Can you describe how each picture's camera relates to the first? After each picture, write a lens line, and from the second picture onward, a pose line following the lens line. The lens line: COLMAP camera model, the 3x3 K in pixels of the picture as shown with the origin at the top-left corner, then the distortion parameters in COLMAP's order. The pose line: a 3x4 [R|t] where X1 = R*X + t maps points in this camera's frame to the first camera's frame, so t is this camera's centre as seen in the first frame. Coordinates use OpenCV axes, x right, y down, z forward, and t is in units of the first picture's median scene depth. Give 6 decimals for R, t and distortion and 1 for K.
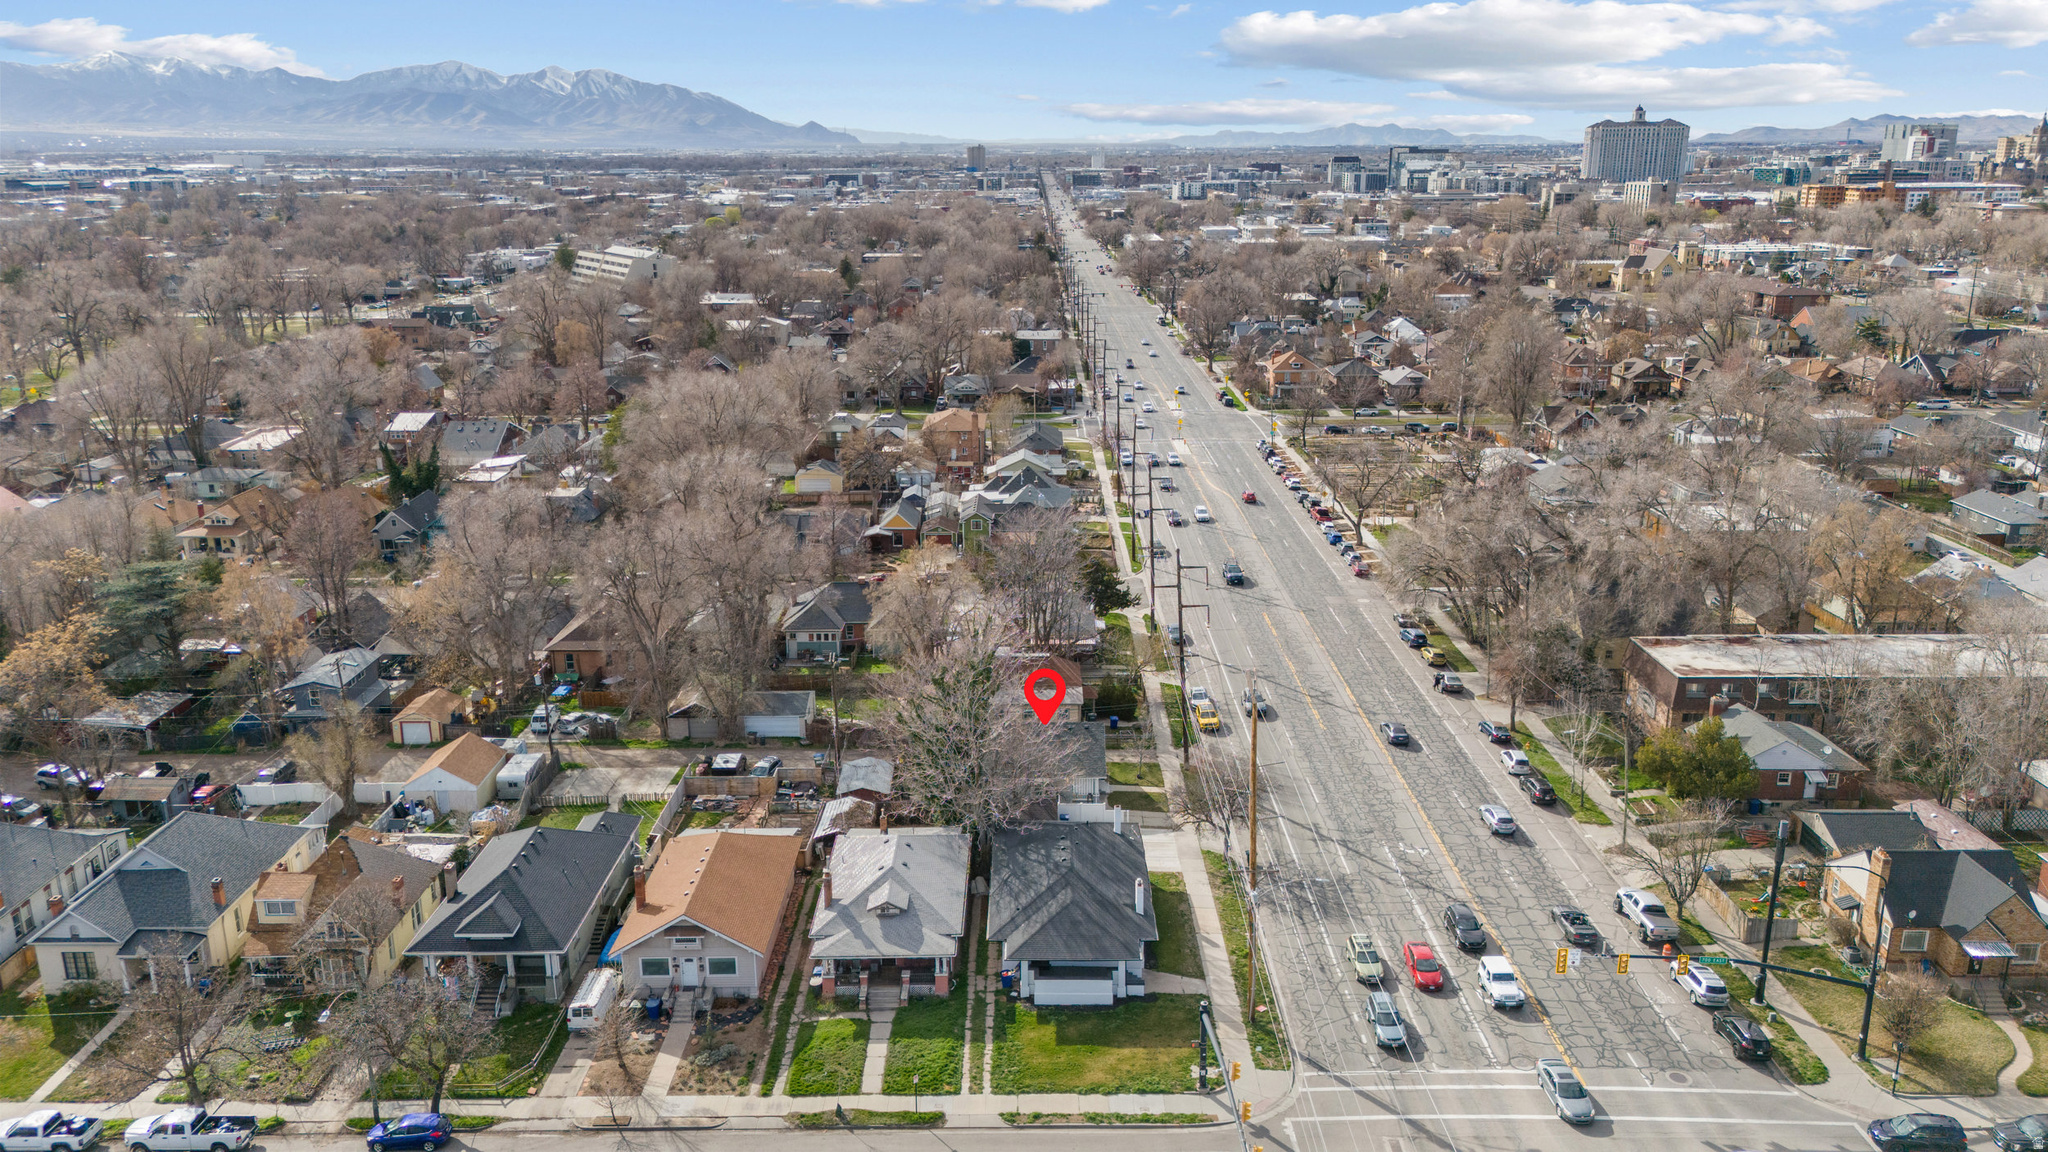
lens RADIAL K [[1504.4, 0, 1025.6], [0, 1504.4, 561.6], [0, 0, 1]] dist [0.071577, -0.066320]
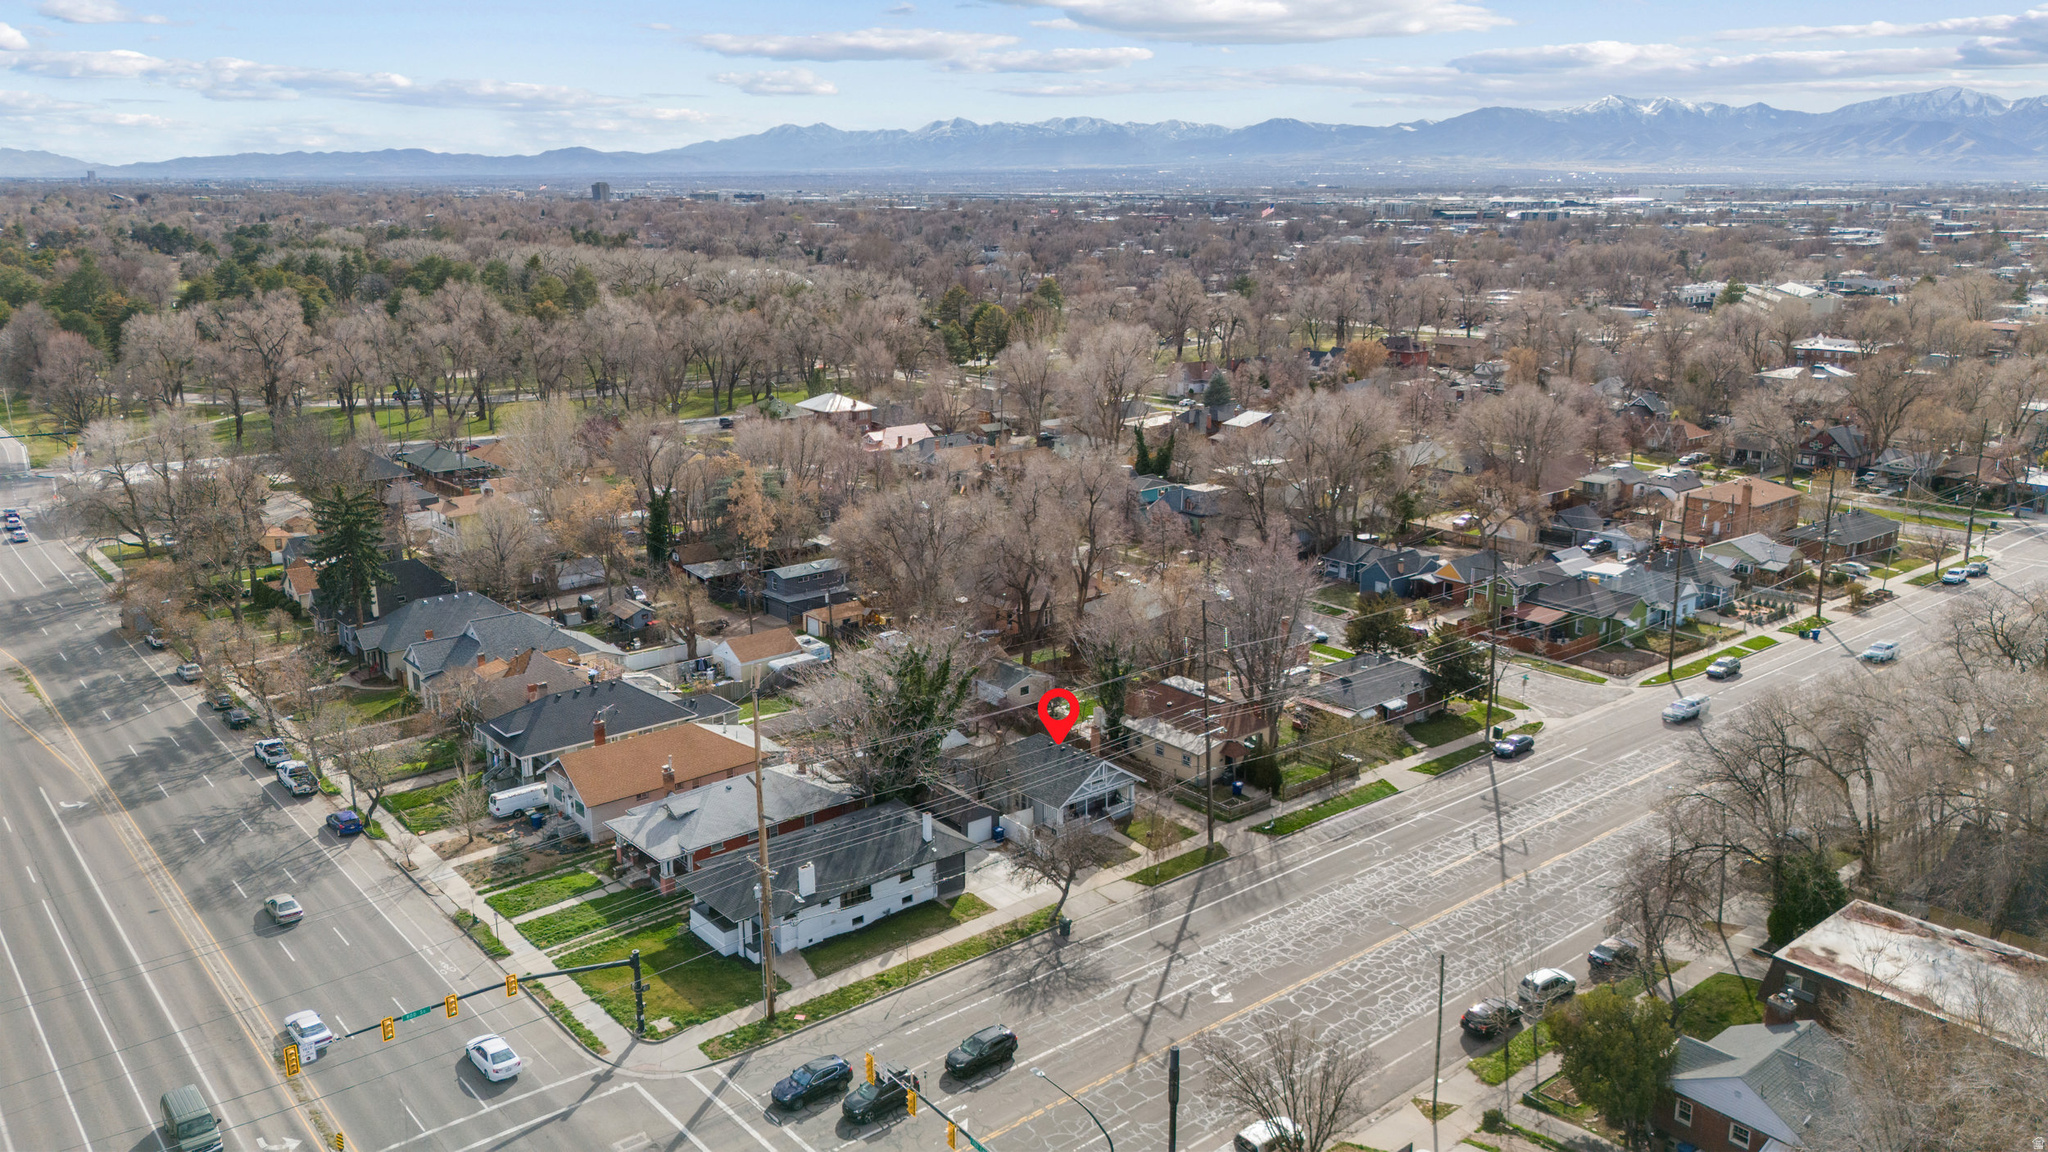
lens RADIAL K [[1518.6, 0, 1024.1], [0, 1518.6, 525.0], [0, 0, 1]] dist [0.069179, -0.065205]
pose [[0.644012, 0.171817, -0.745471, 0.636281], [-0.205110, 0.977556, 0.048114, -0.066843], [0.737006, 0.121918, 0.664799, 0.271084]]
